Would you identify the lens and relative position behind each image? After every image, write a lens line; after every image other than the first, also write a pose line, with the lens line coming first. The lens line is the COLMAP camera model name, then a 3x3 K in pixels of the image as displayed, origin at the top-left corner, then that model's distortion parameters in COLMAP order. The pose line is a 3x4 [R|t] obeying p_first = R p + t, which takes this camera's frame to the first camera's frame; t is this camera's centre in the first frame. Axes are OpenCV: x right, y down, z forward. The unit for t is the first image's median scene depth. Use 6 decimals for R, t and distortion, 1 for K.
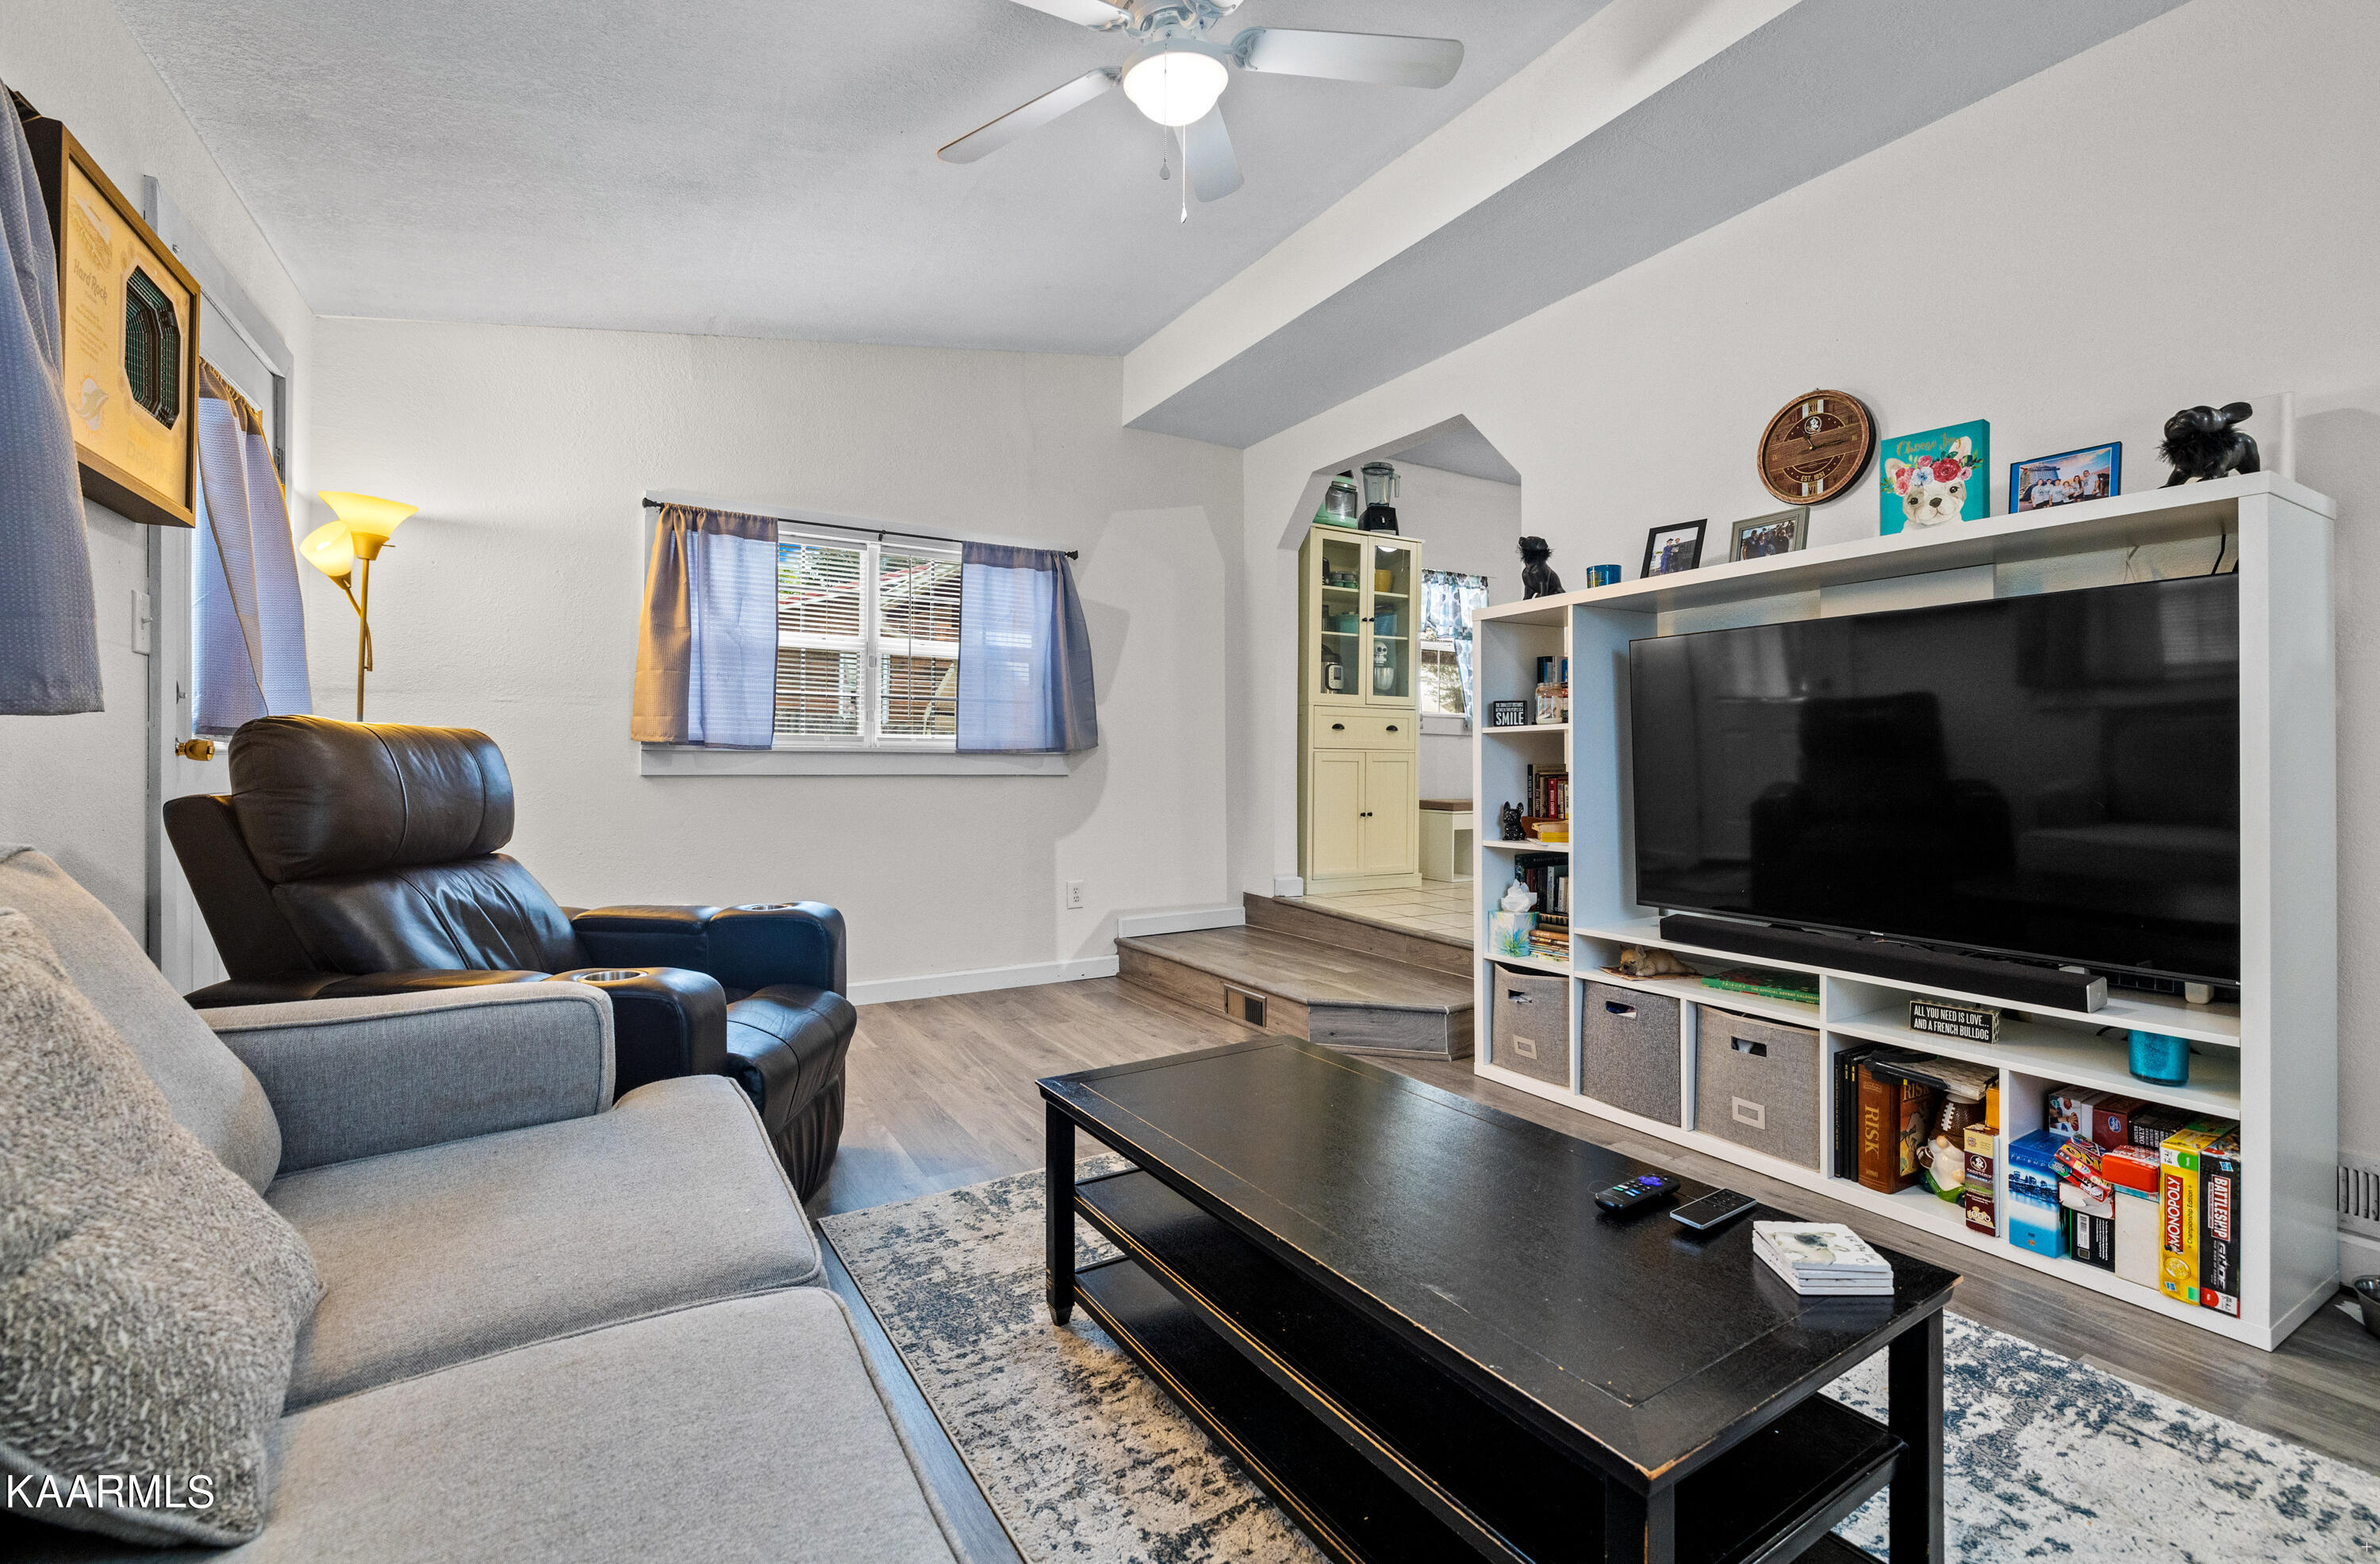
lens RADIAL K [[1027.0, 0, 1194.0], [0, 1027.0, 764.4], [0, 0, 1]] dist [-0.000336, -0.000061]
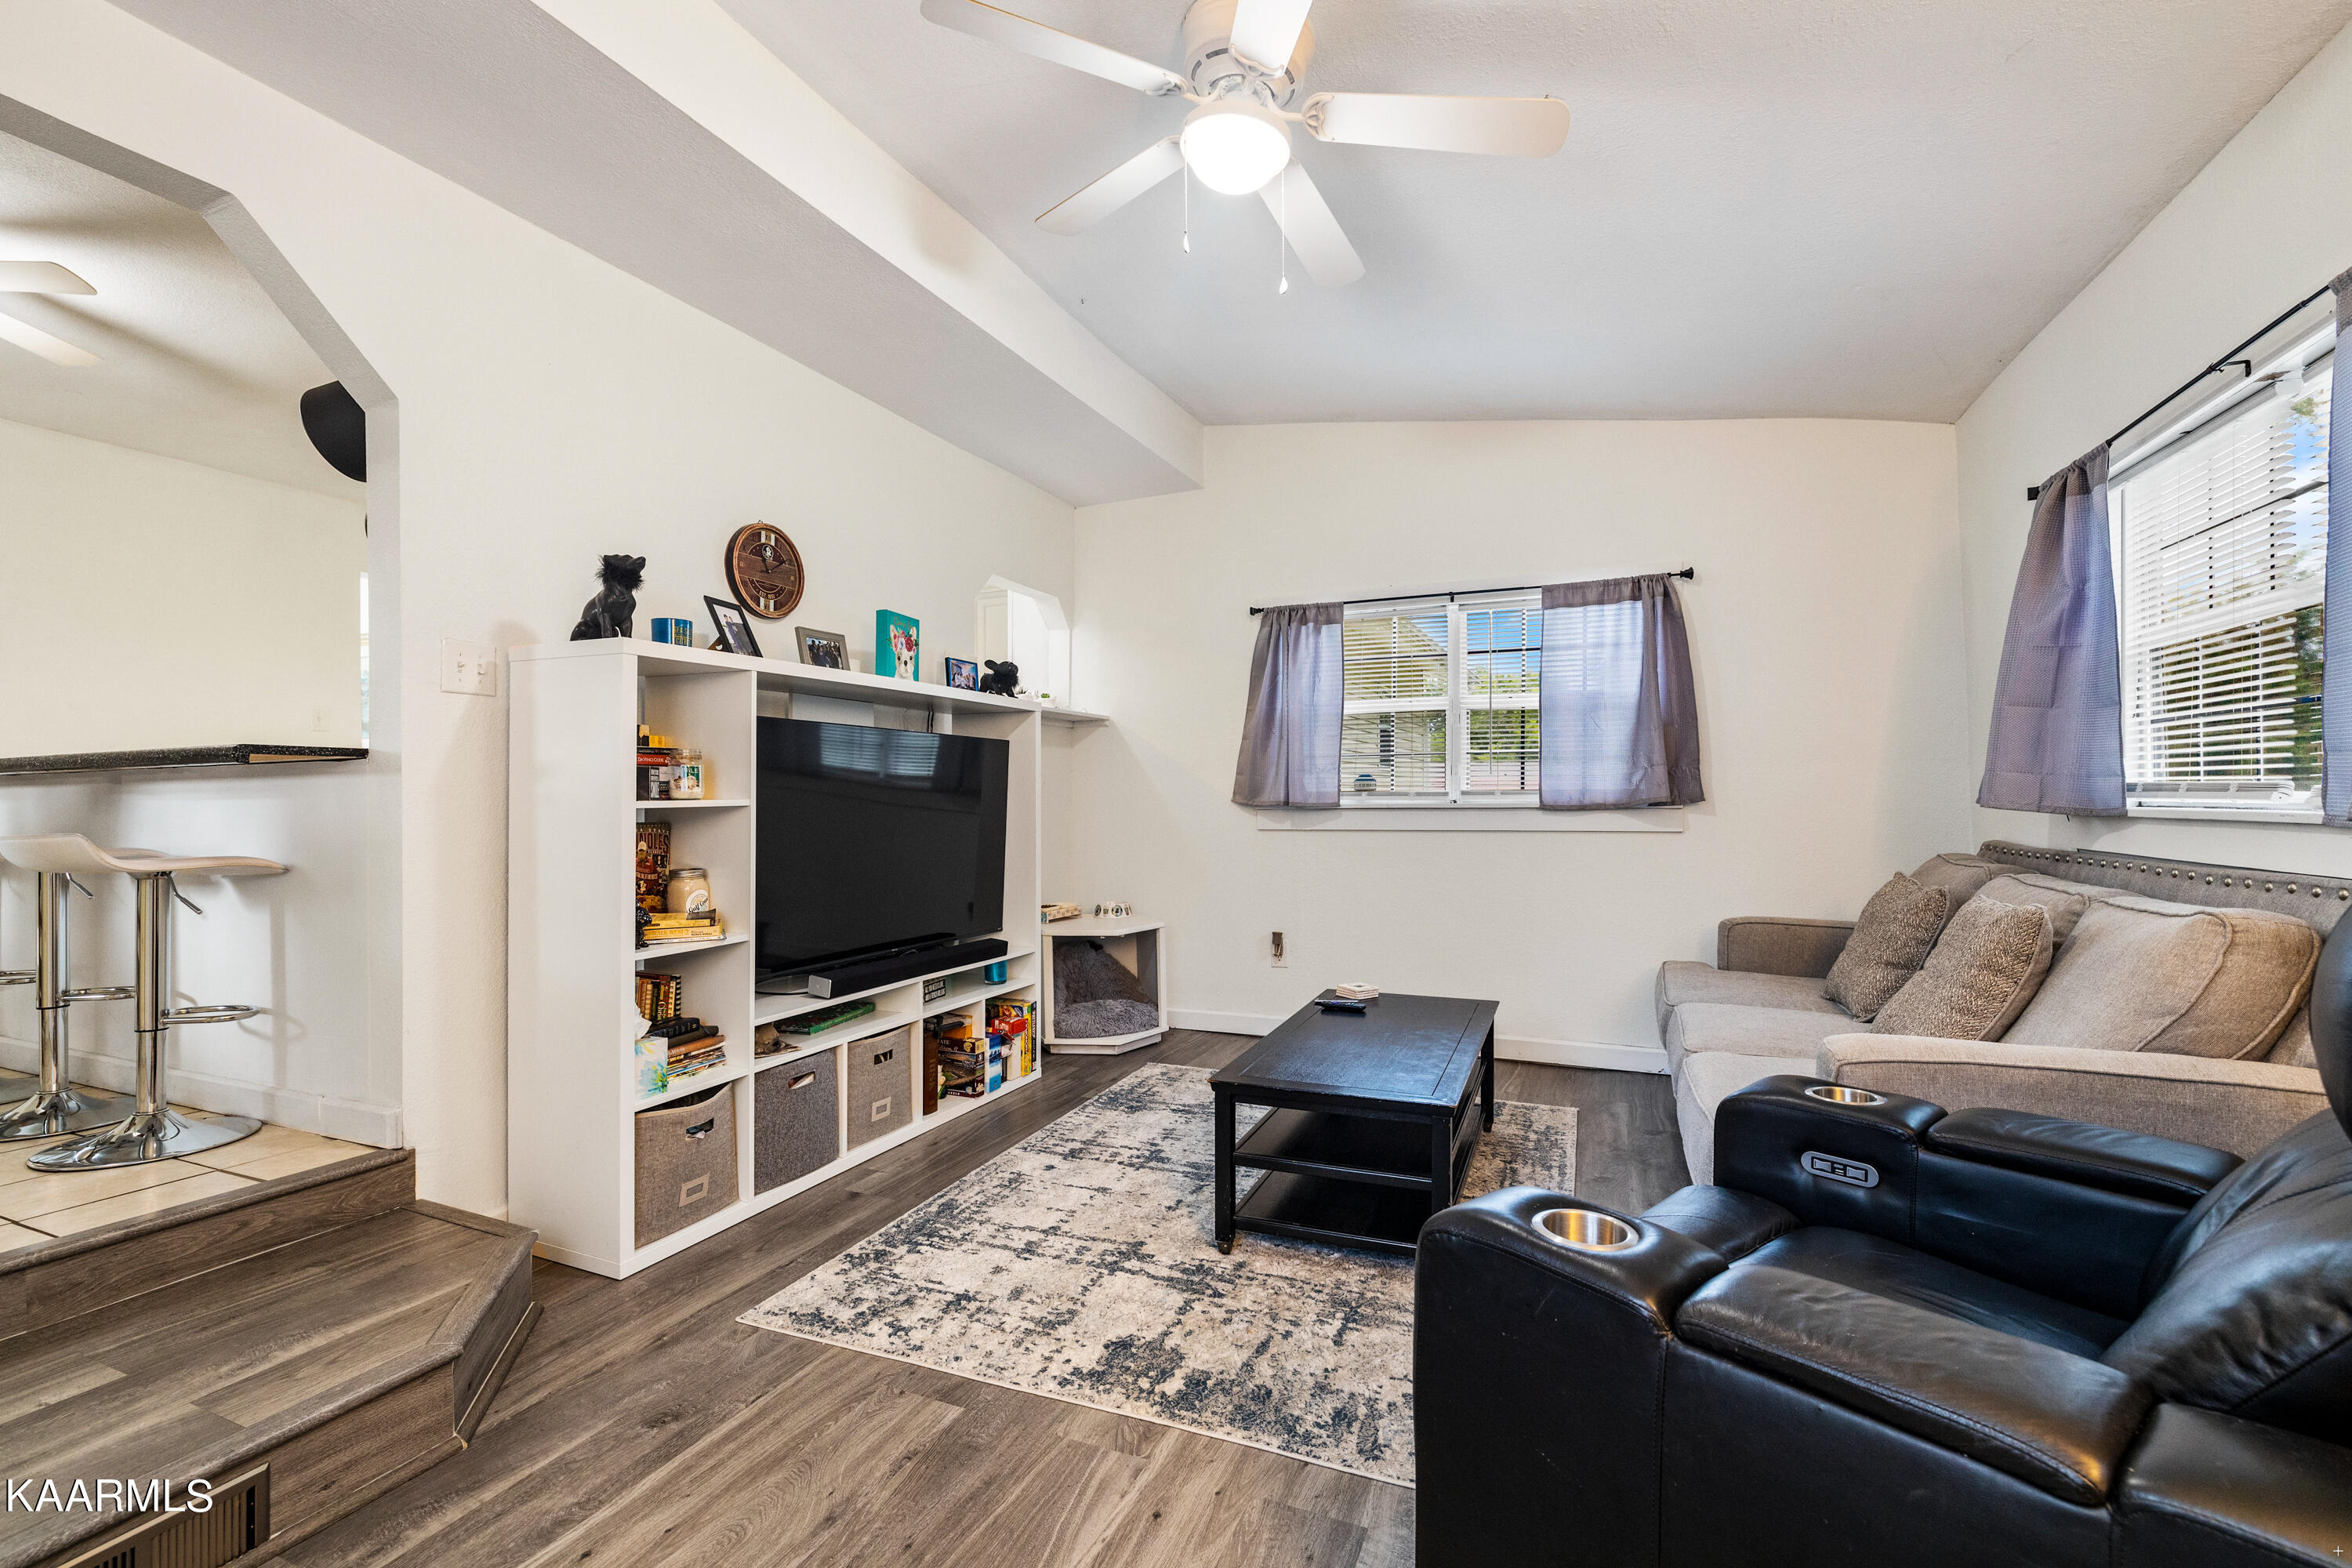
lens RADIAL K [[989.7, 0, 1180.2], [0, 989.7, 794.3], [0, 0, 1]] dist [0.000719, 0.000012]
pose [[-0.573727, -0.003375, 0.819039, -0.616563], [0.000377, 0.999990, 0.004385, -0.053566], [-0.819046, 0.002825, -0.573720, 1.266568]]
